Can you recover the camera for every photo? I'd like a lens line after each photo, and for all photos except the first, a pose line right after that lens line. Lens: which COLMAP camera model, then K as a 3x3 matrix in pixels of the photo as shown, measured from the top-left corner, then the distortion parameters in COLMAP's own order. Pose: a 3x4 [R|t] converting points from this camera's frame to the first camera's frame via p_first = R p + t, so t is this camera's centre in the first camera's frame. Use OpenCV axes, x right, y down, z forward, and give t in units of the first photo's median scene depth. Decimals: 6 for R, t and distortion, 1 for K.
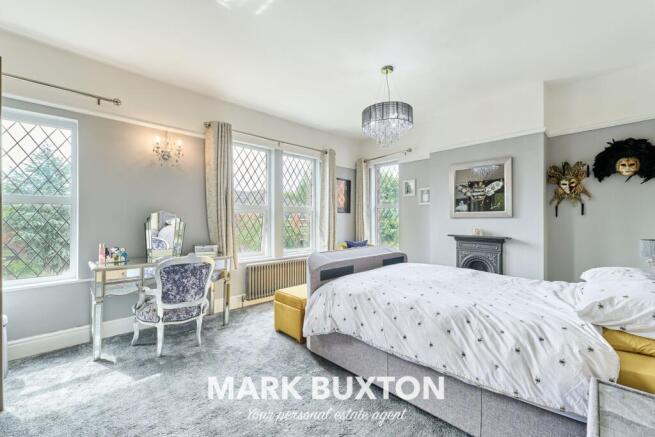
lens RADIAL K [[268.8, 0, 325.3], [0, 268.8, 219.2], [0, 0, 1]] dist [0.000192, -0.000860]
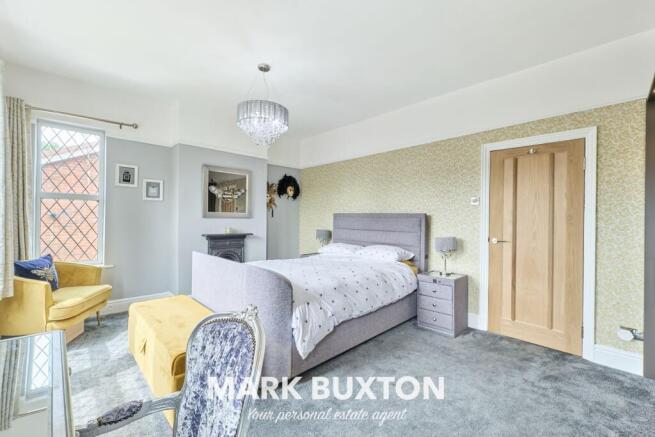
lens RADIAL K [[282.6, 0, 325.7], [0, 282.6, 219.9], [0, 0, 1]] dist [0.000943, -0.000147]
pose [[-0.053702, -0.003889, 0.998549, -0.686284], [-0.012912, 0.999912, 0.003200, -0.006187], [-0.998474, -0.012721, -0.053748, 0.705356]]
